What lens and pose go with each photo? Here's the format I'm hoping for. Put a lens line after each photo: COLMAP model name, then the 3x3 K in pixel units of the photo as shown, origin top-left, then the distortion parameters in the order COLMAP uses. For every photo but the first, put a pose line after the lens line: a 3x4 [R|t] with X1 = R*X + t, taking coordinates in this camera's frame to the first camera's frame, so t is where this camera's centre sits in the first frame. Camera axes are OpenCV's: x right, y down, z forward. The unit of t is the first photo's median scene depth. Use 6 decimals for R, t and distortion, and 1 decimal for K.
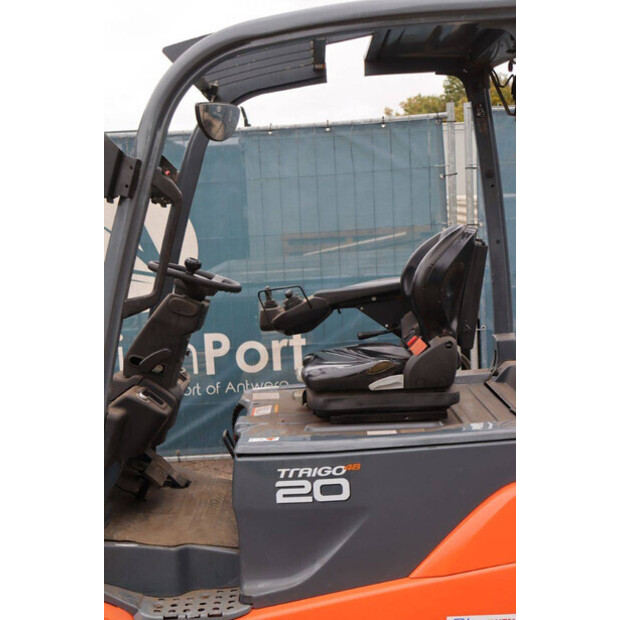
lens RADIAL K [[921.3, 0, 310.0], [0, 921.3, 310.0], [0, 0, 1]] dist [0.029211, 0.055210]
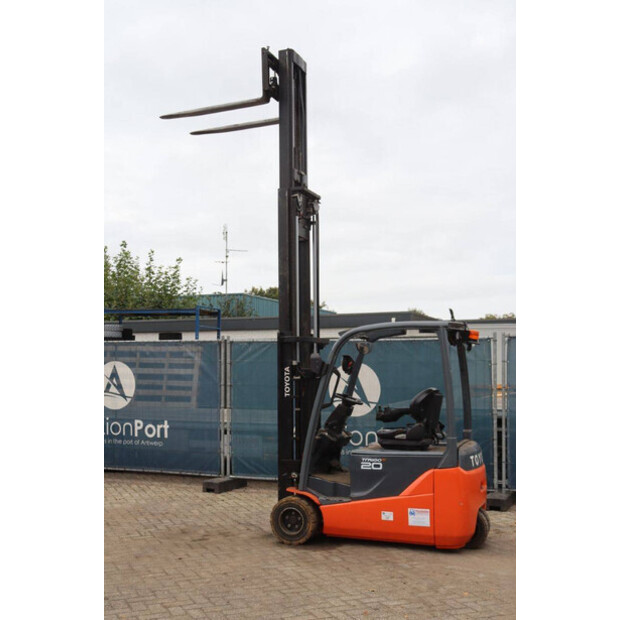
lens RADIAL K [[782.4, 0, 310.0], [0, 782.4, 310.0], [0, 0, 1]] dist [0.029662, 0.073526]
pose [[0.937429, 0.026951, -0.347131, 0.712053], [-0.083696, 0.985208, -0.149533, 0.079911], [0.337967, 0.169230, 0.925818, -1.663429]]
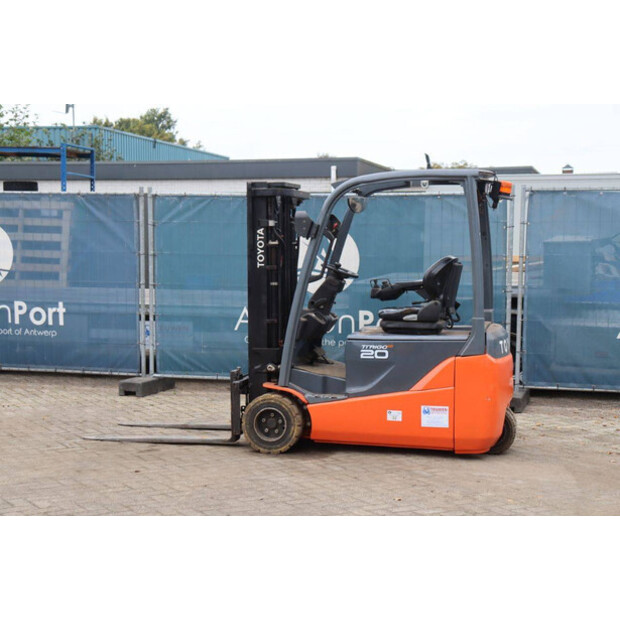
lens RADIAL K [[1110.5, 0, 302.6], [0, 1110.5, 311.3], [0, 0, 1]] dist [0.207903, 0.074691]
pose [[0.970541, 0.072964, -0.229622, 0.488445], [-0.079679, 0.996618, -0.020097, 0.146126], [0.227379, 0.037801, 0.973072, -1.981281]]
